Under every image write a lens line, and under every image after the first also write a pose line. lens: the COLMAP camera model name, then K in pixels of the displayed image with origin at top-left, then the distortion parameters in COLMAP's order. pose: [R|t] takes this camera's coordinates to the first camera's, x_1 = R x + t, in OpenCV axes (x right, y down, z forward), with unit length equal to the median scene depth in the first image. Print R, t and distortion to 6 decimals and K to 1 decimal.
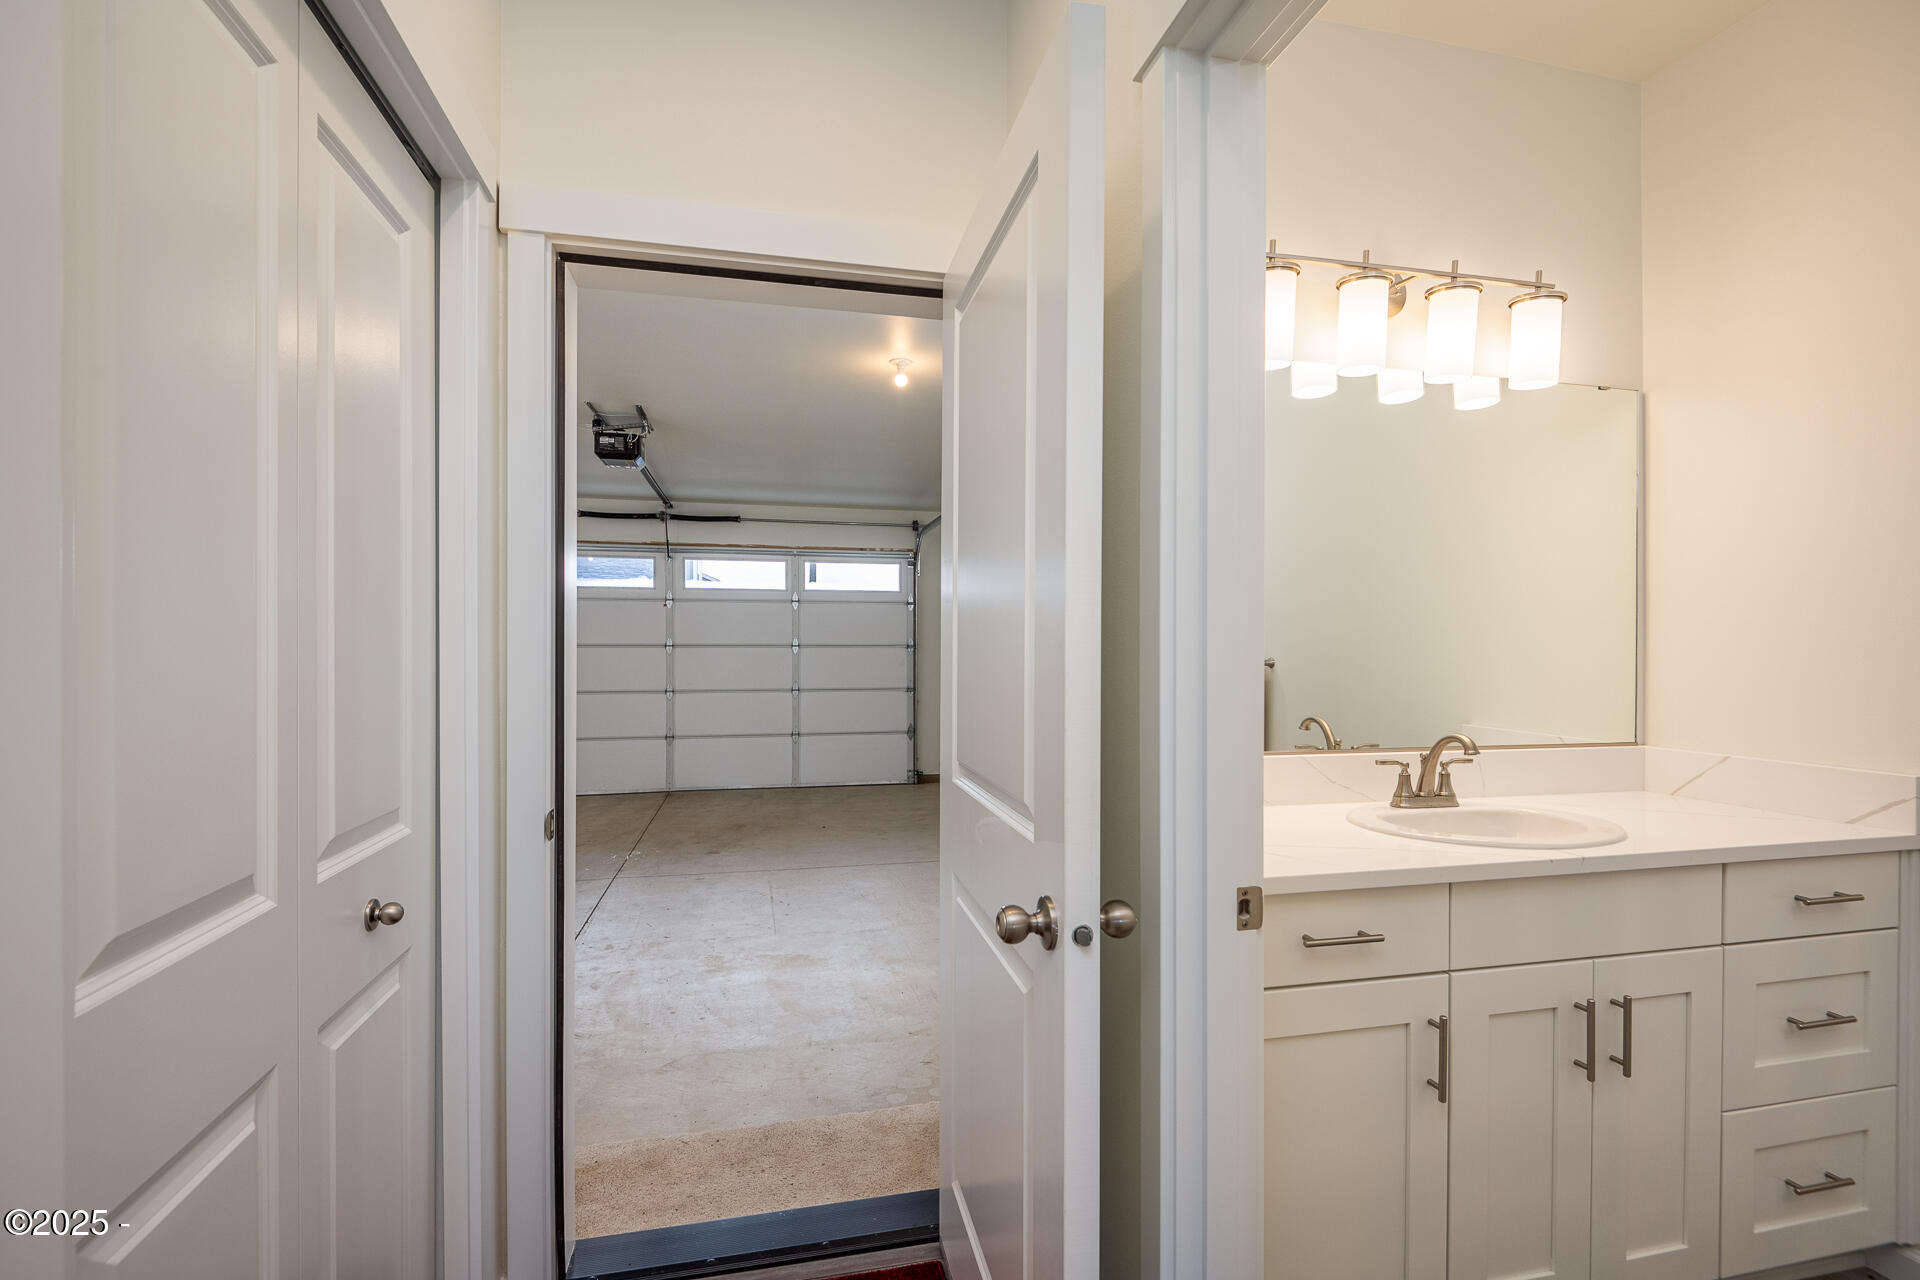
lens RADIAL K [[873.4, 0, 945.5], [0, 873.4, 646.0], [0, 0, 1]] dist [0.001501, -0.005337]
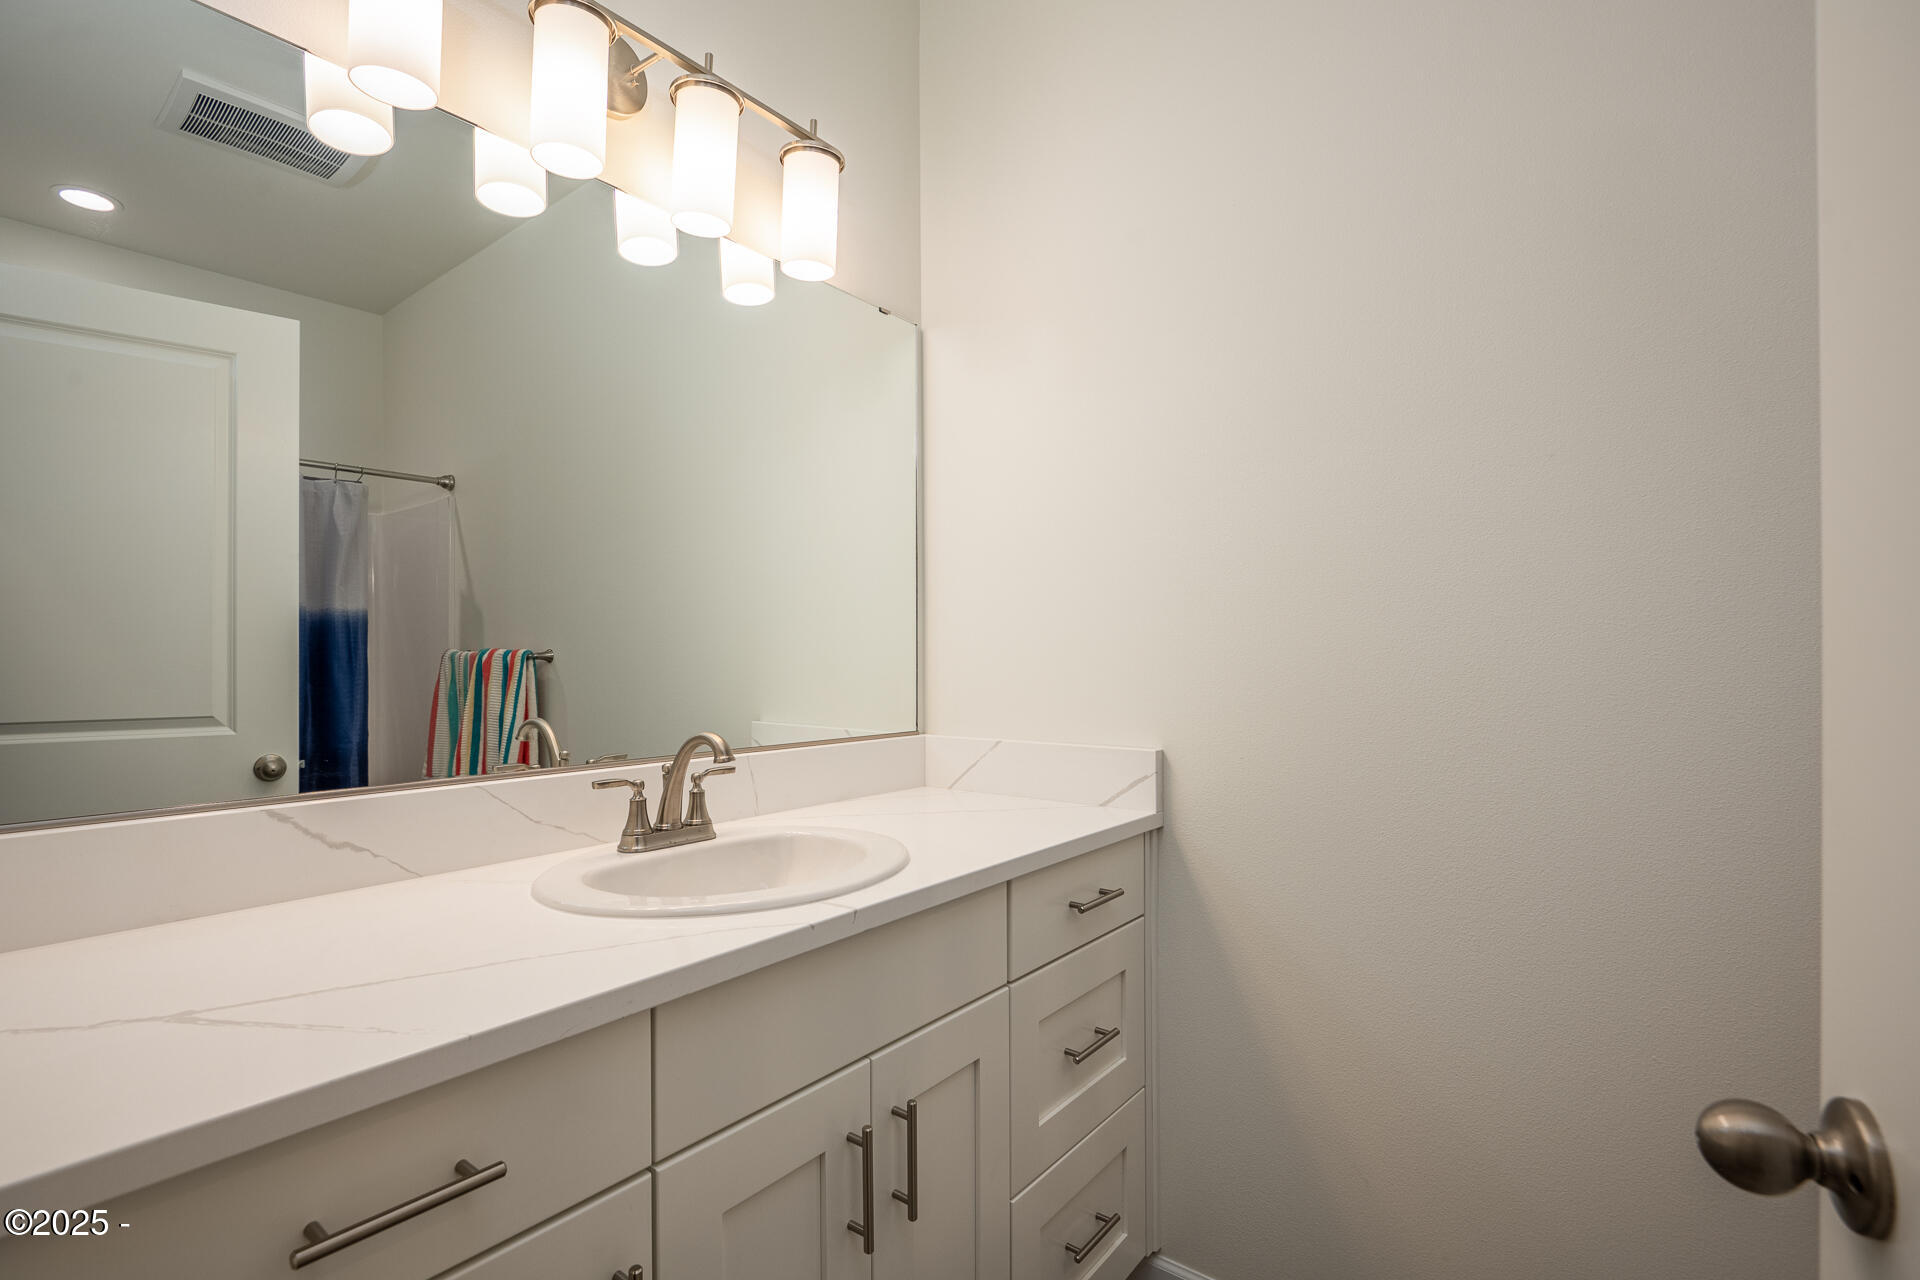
lens RADIAL K [[893.8, 0, 891.1], [0, 893.8, 646.4], [0, 0, 1]] dist [0.000524, -0.000437]
pose [[0.800649, 0.000773, 0.599133, 0.281161], [0.006786, 0.999923, -0.010357, 0.041699], [-0.599095, 0.012358, 0.800583, 0.357360]]
